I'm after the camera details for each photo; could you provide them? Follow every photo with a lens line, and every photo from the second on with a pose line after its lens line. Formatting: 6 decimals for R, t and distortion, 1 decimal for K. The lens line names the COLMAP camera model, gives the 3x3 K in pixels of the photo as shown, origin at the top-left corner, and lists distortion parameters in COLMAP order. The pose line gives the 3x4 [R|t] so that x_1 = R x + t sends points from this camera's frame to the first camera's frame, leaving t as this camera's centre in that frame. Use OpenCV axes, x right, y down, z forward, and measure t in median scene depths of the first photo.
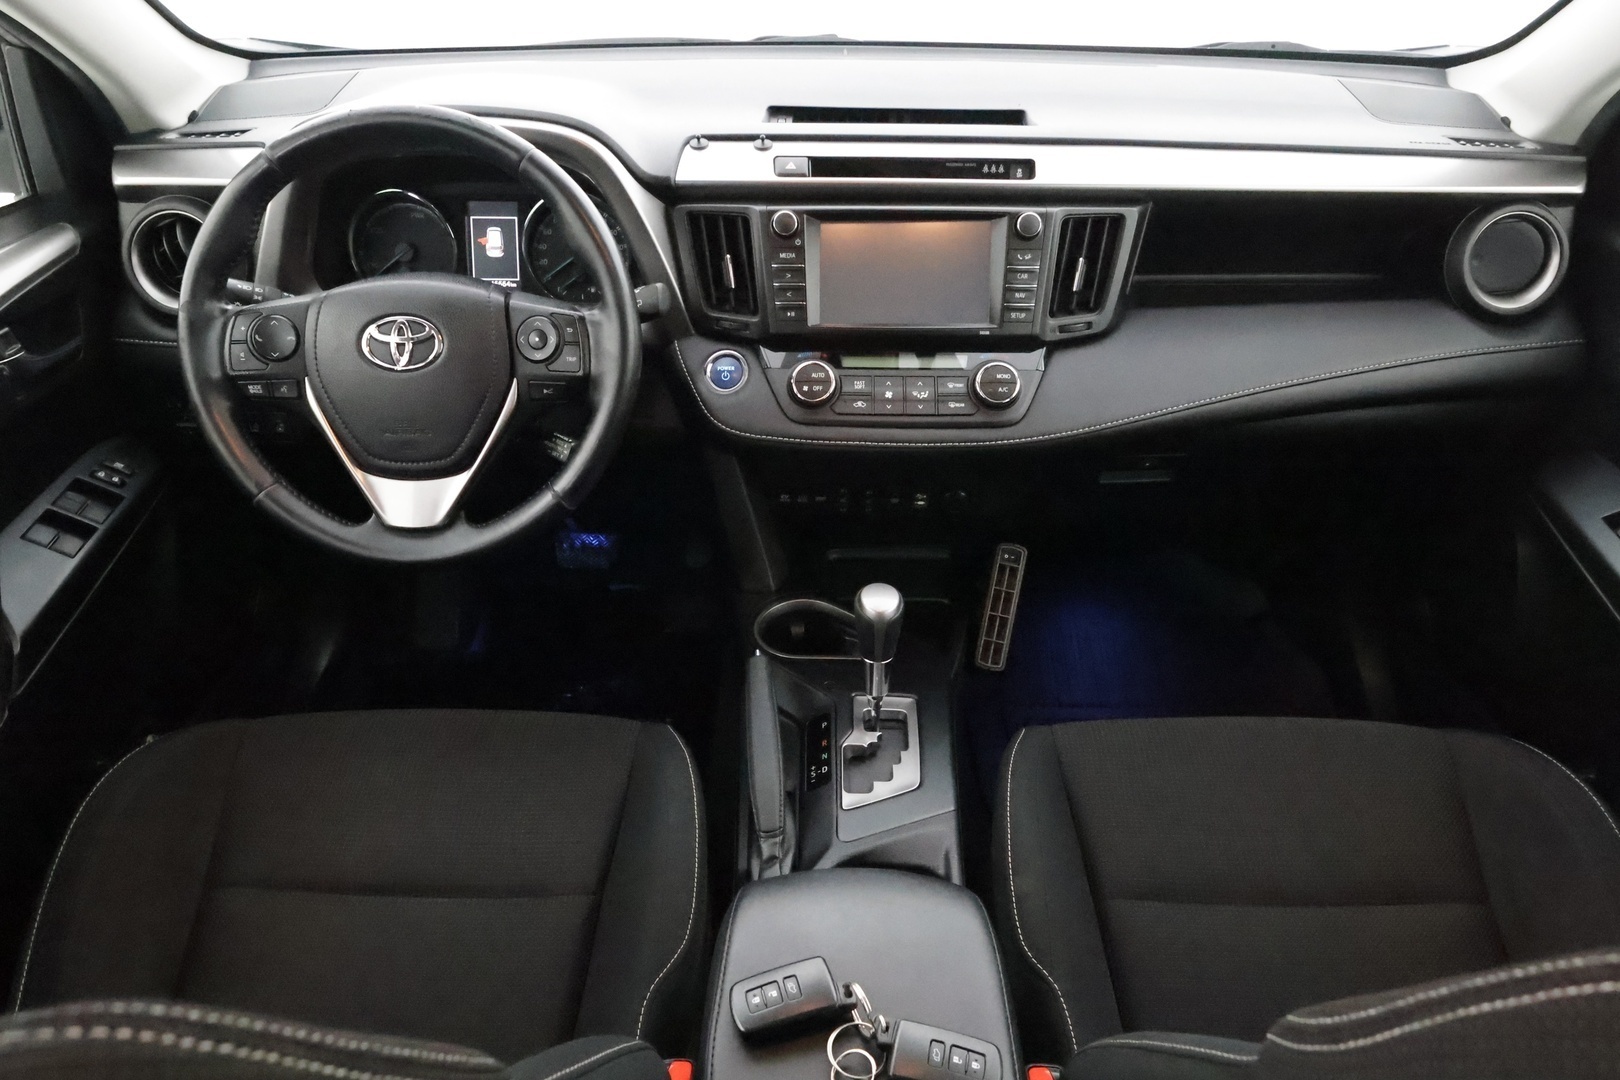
lens RADIAL K [[1153.0, 0, 810.0], [0, 1153.0, 540.0], [0, 0, 1]] dist [0.002466, 0.001609]
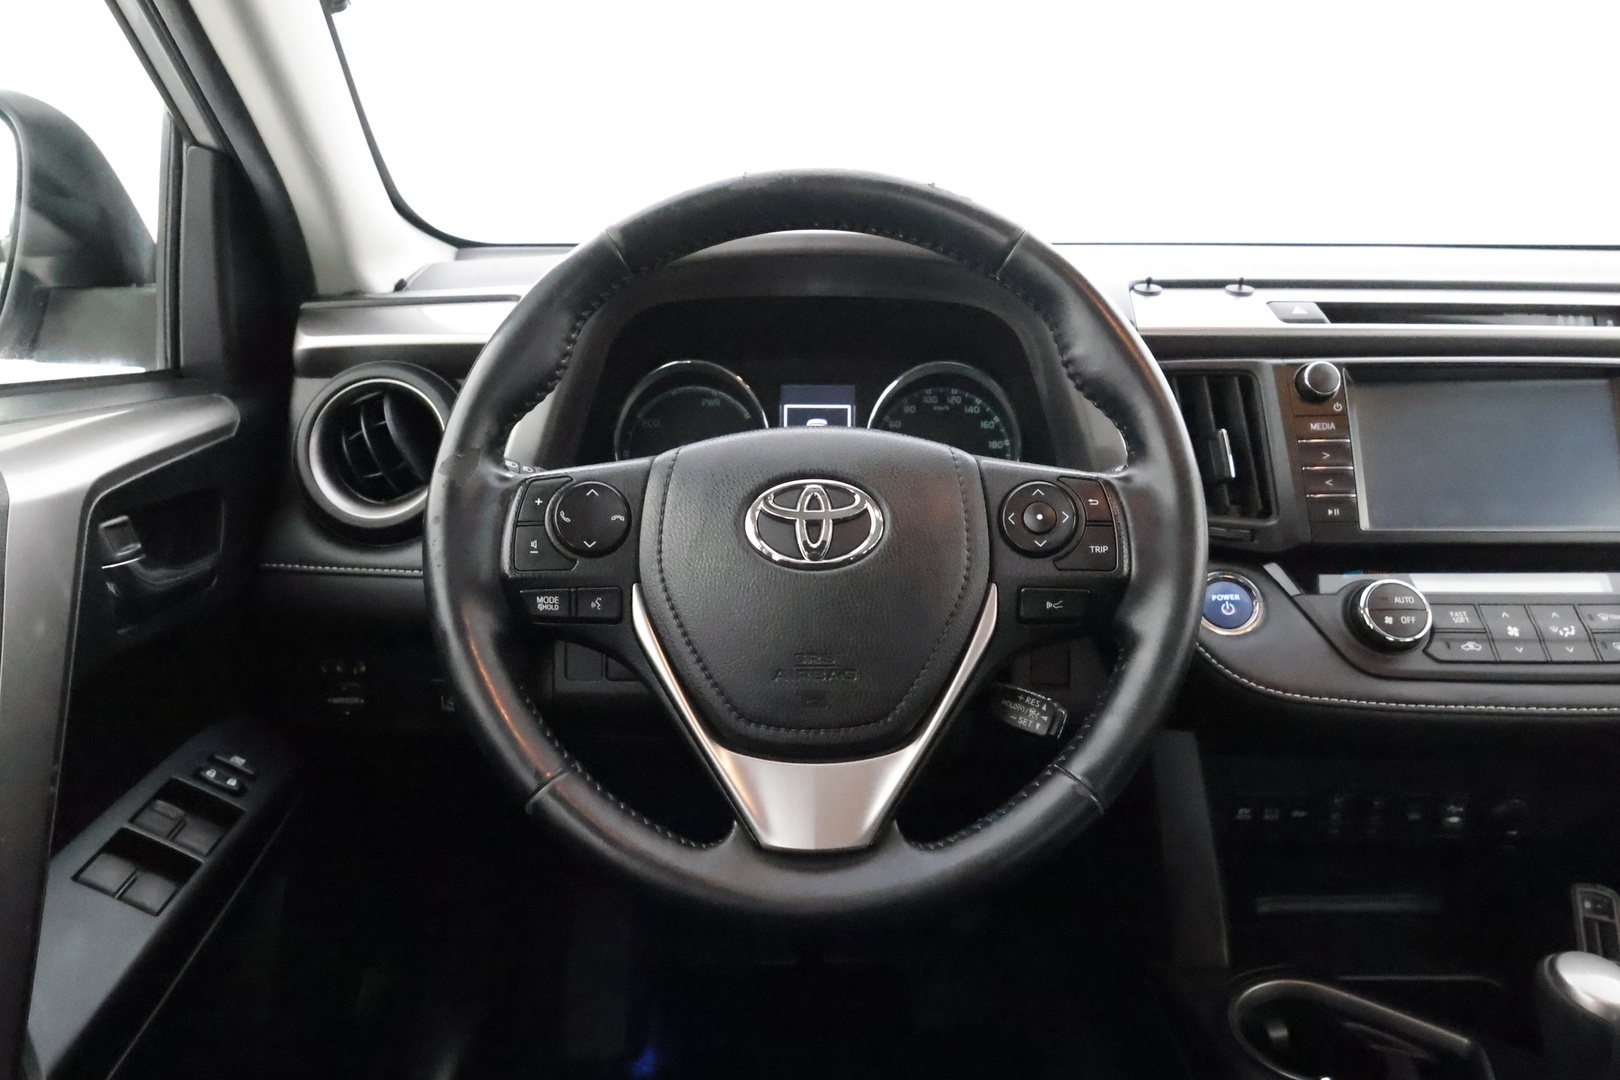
lens RADIAL K [[1131.9, 0, 810.0], [0, 1131.9, 540.0], [0, 0, 1]] dist [0.005292, 0.002696]
pose [[0.999777, -0.000891, 0.021116, -0.326046], [0.007312, 0.951993, -0.306031, 0.012806], [-0.019830, 0.306117, 0.951787, 0.402092]]
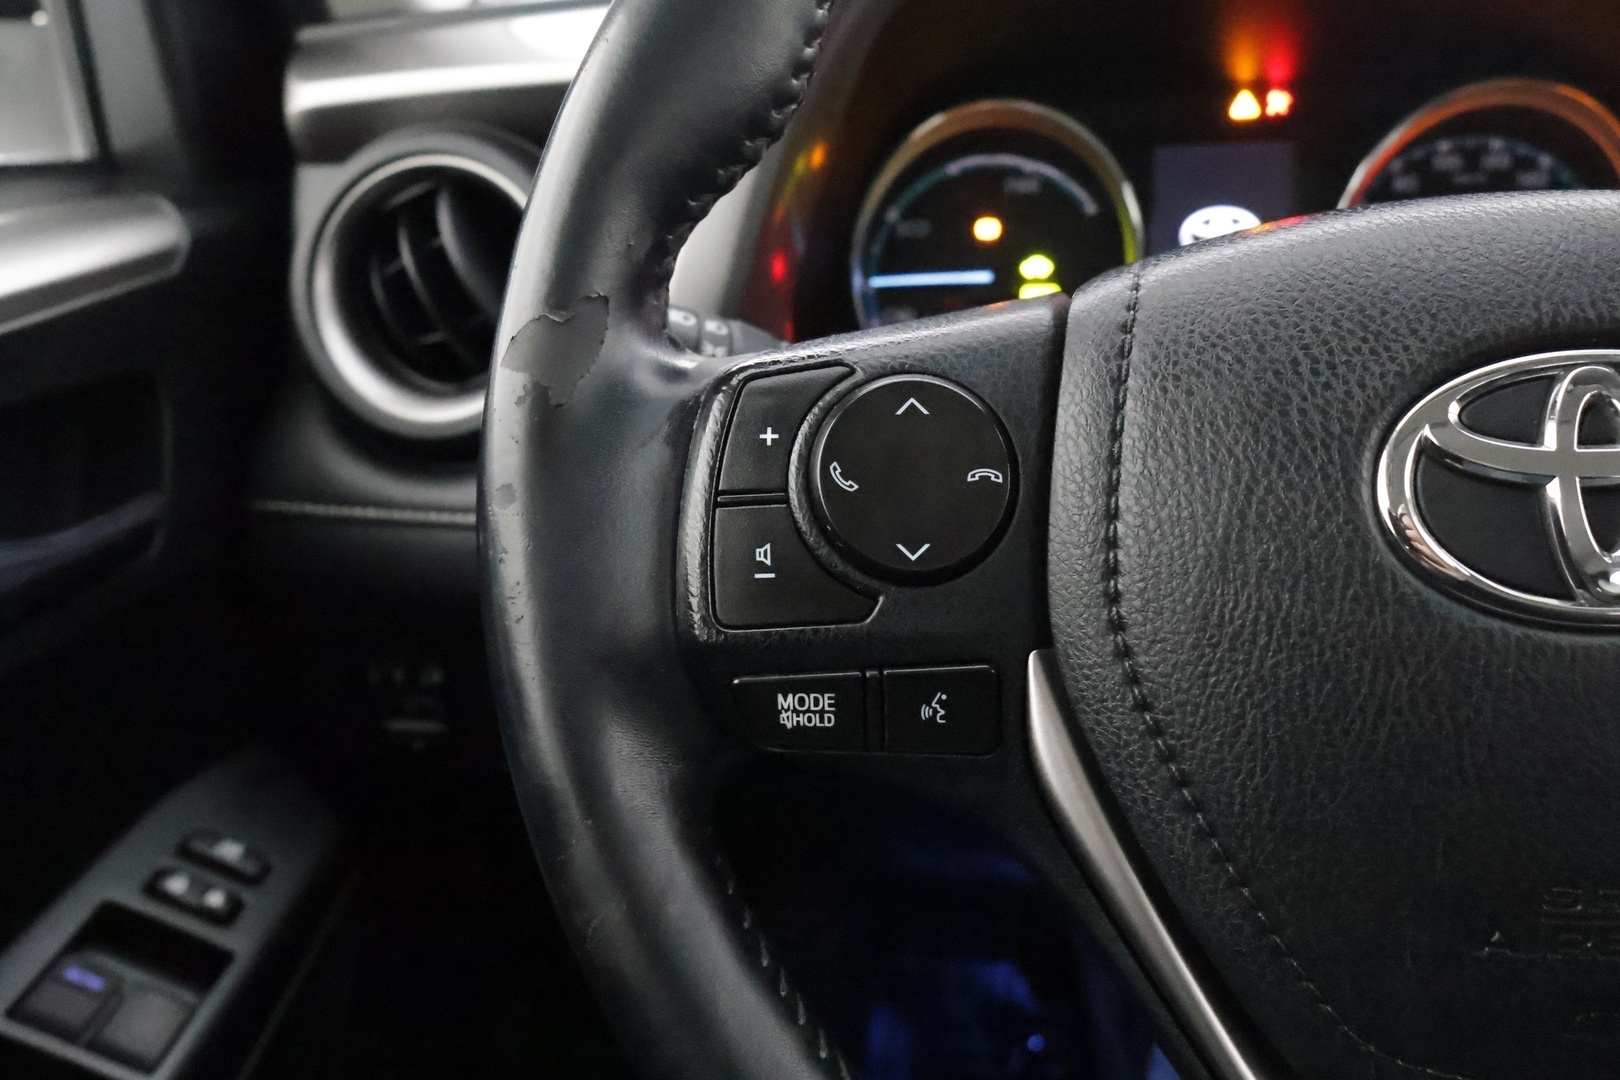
lens RADIAL K [[1085.9, 0, 827.6], [0, 1085.9, 497.5], [0, 0, 1]] dist [0.015813, -0.002381]
pose [[0.996505, -0.013736, -0.082400, -0.414858], [-0.001496, 0.983297, -0.182003, -0.120036], [0.083523, 0.181490, 0.979839, 0.715941]]
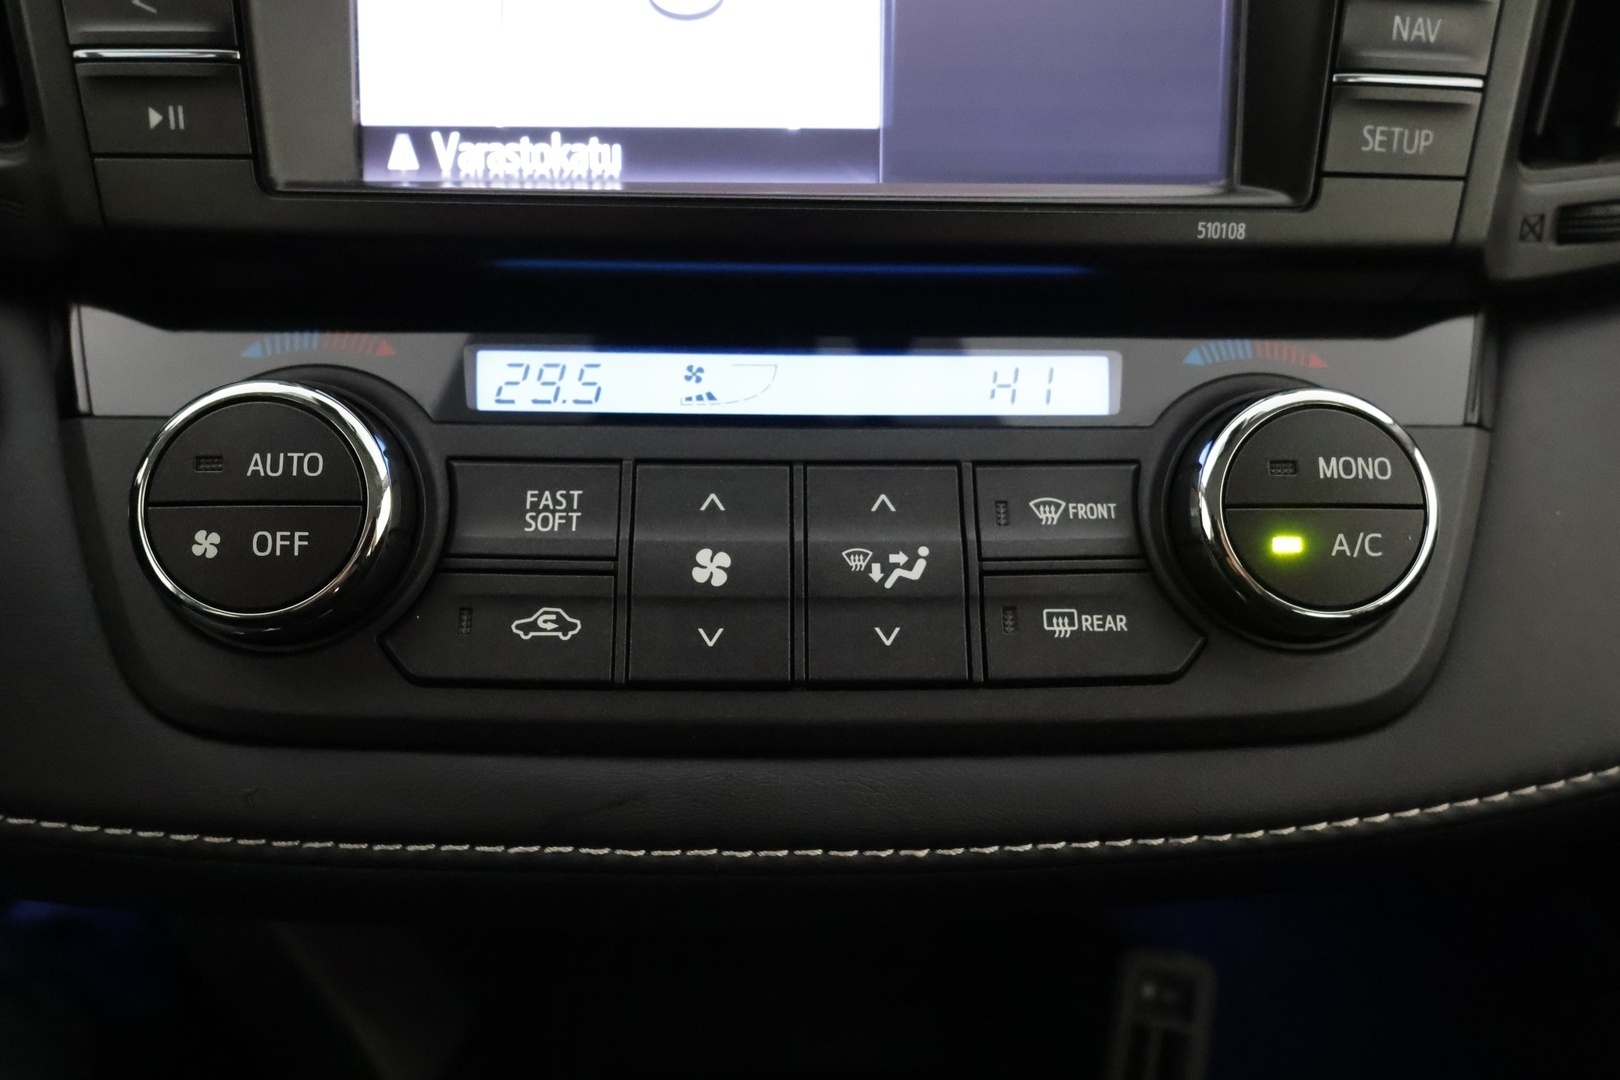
lens RADIAL K [[1131.9, 0, 810.0], [0, 1131.9, 540.0], [0, 0, 1]] dist [0.005292, 0.002696]
pose [[0.998769, -0.006154, 0.049219, 0.074758], [0.005948, 0.999973, 0.004345, -0.130474], [-0.049245, -0.004047, 0.998779, 0.818891]]
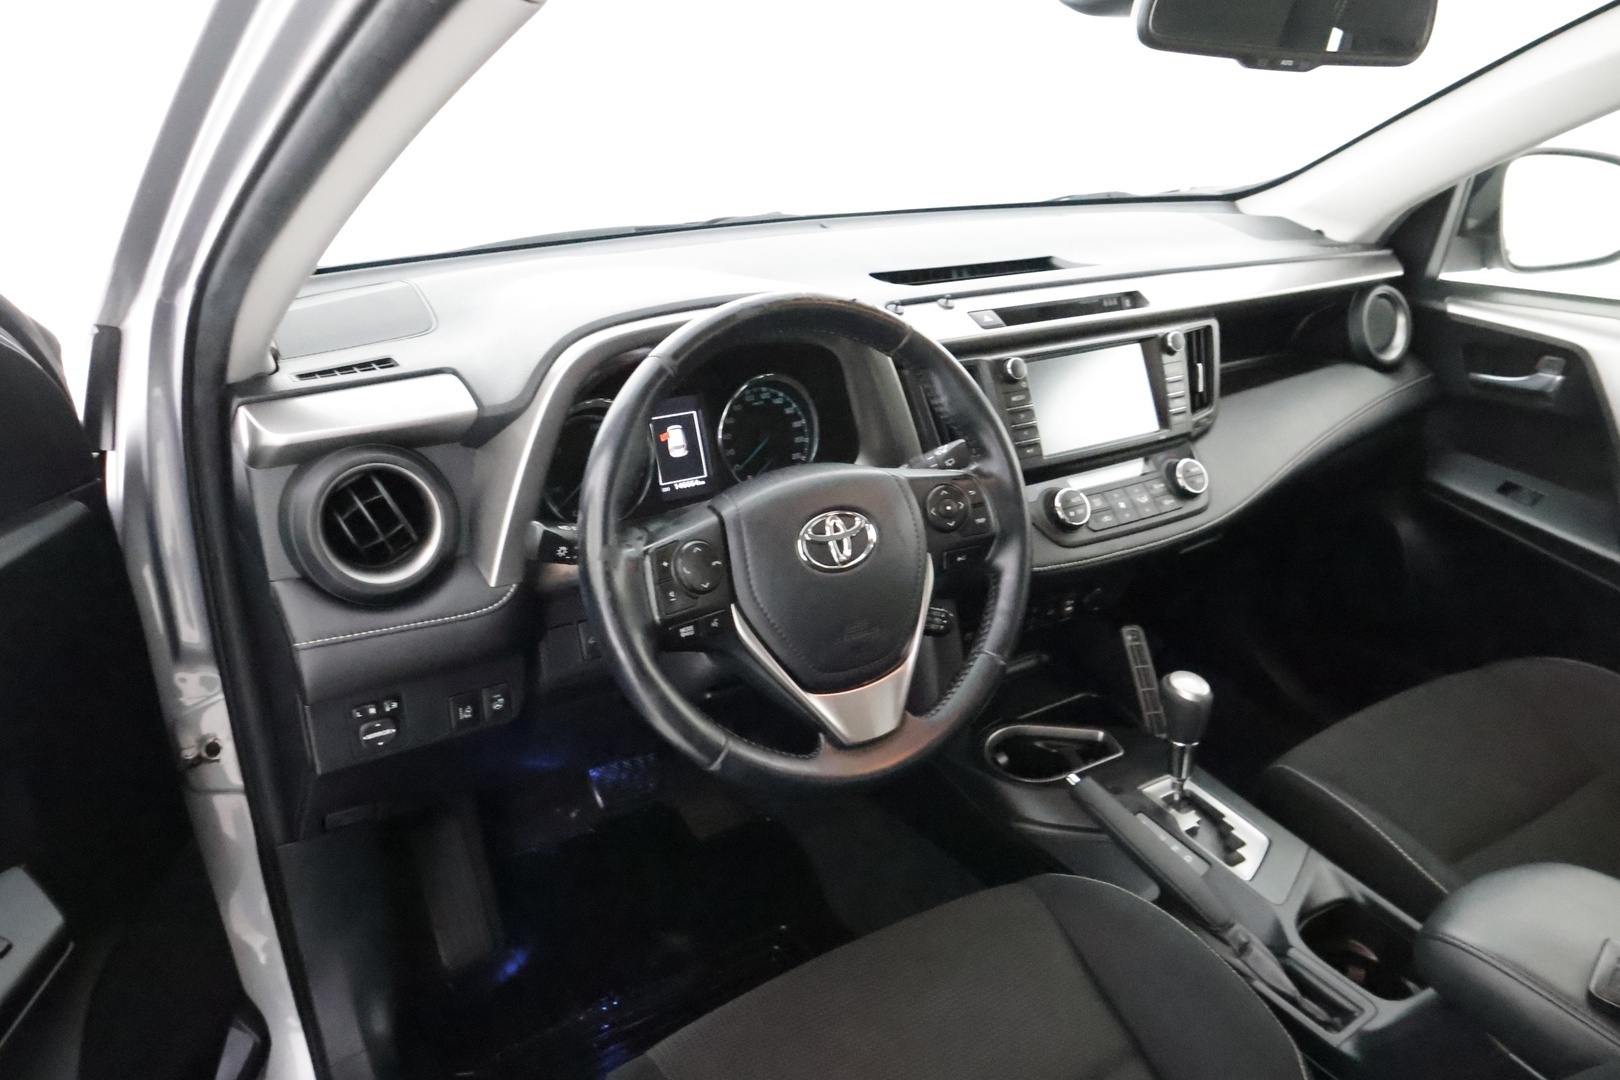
lens RADIAL K [[1125.9, 0, 804.2], [0, 1125.9, 560.3], [0, 0, 1]] dist [0.031567, 0.000717]
pose [[0.843195, -0.216533, 0.492072, -0.724661], [0.277536, 0.959226, -0.053474, -0.101740], [-0.460429, 0.181657, 0.868911, 0.213160]]
